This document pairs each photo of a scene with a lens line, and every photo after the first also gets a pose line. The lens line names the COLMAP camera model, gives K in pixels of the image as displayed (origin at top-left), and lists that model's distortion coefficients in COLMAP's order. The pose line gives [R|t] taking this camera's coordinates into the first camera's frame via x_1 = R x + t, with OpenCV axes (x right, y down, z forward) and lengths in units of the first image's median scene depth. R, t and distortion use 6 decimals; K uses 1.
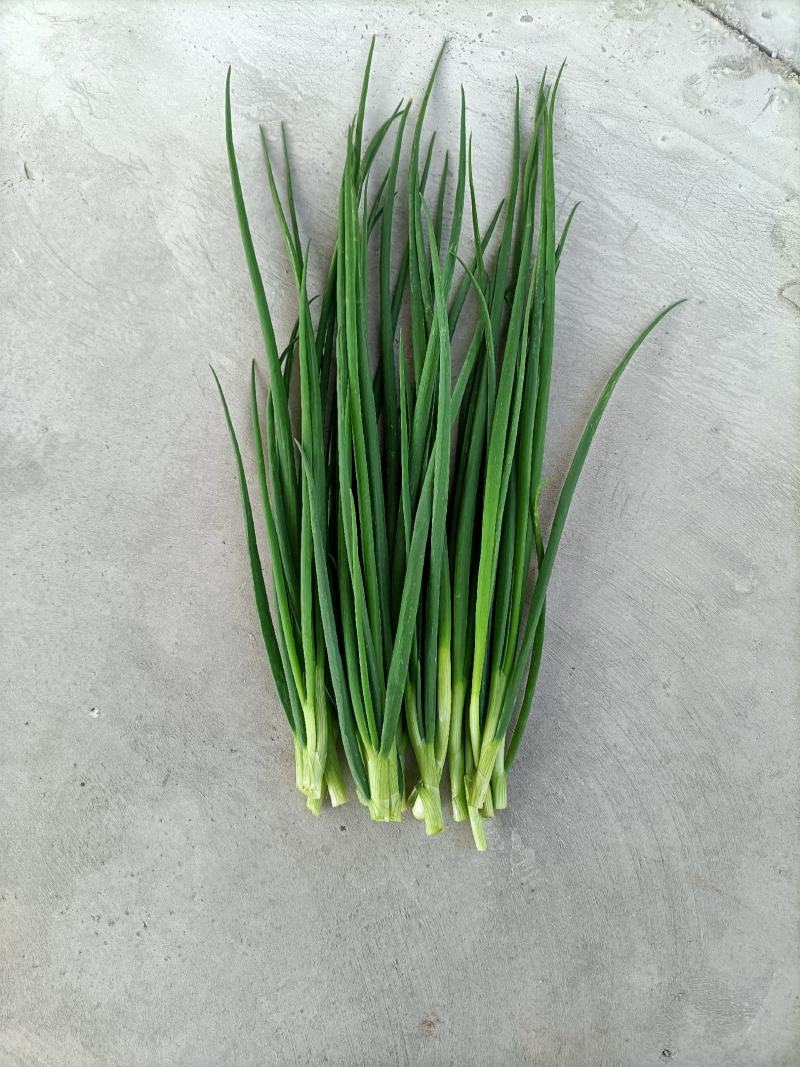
lens RADIAL K [[766.2, 0, 402.5], [0, 766.2, 527.0], [0, 0, 1]] dist [0.031209, -0.055041]
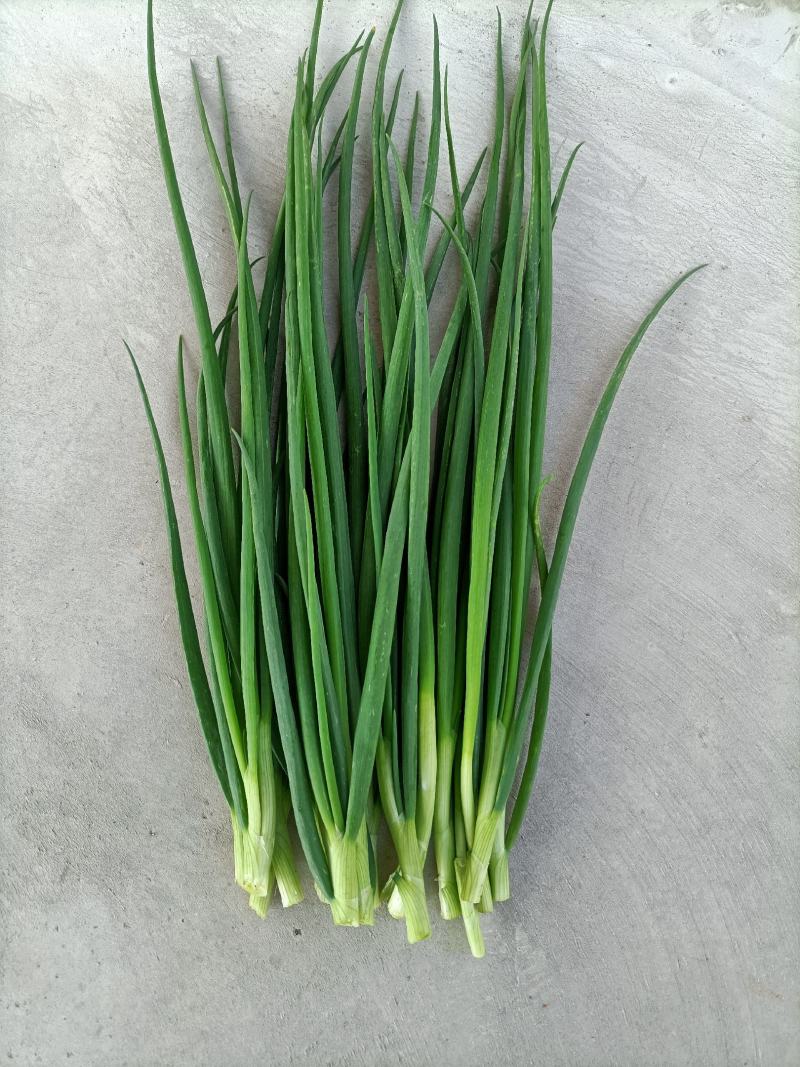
lens RADIAL K [[766.2, 0, 402.5], [0, 766.2, 527.0], [0, 0, 1]] dist [0.031209, -0.055041]
pose [[0.997936, -0.009848, 0.063462, -0.016846], [0.012679, 0.998936, -0.044350, 0.022089], [-0.062957, 0.045063, 0.996998, 0.204053]]
